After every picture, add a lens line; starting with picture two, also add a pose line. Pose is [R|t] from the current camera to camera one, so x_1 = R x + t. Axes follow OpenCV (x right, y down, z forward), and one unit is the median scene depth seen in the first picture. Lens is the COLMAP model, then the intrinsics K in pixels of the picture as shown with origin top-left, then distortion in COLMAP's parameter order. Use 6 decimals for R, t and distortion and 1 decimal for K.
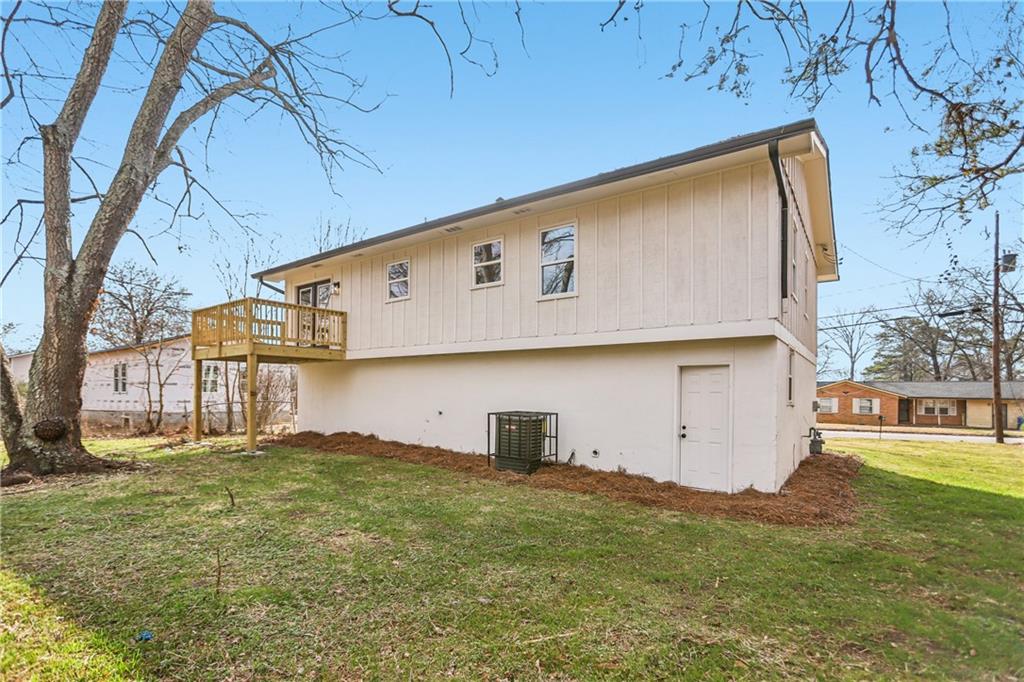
lens RADIAL K [[480.9, 0, 510.6], [0, 480.9, 384.1], [0, 0, 1]] dist [-0.002644, -0.000428]
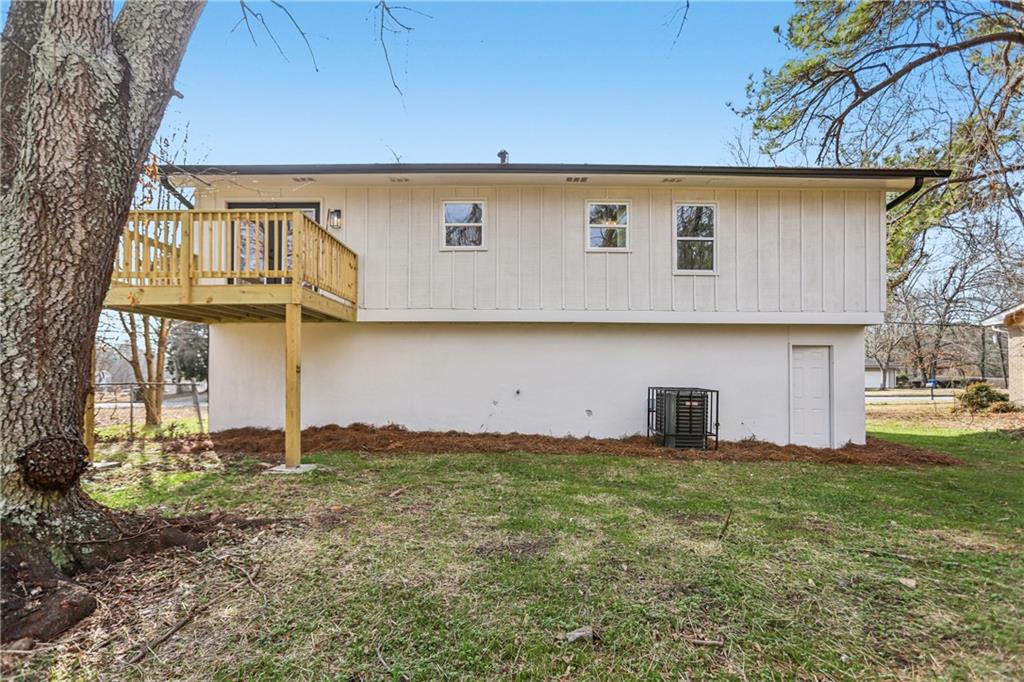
lens RADIAL K [[472.5, 0, 494.7], [0, 472.5, 365.1], [0, 0, 1]] dist [-0.000306, -0.000112]
pose [[0.810995, 0.004971, 0.585032, -0.765253], [-0.008258, 0.999962, 0.002951, 0.011806], [-0.584995, -0.007225, 0.811005, 0.410609]]
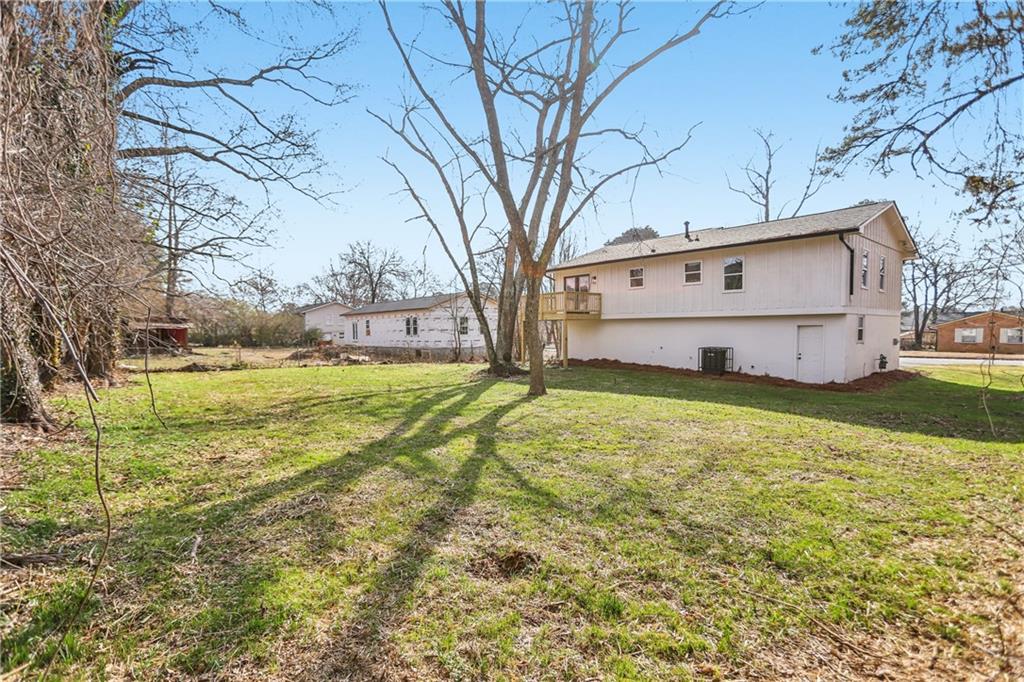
lens RADIAL K [[486.9, 0, 510.5], [0, 486.9, 350.1], [0, 0, 1]] dist [0.002649, 0.000597]
pose [[0.973268, -0.007428, -0.229552, -0.330112], [0.023604, 0.997420, 0.067801, -0.087784], [0.228456, -0.071407, 0.970932, -1.171754]]
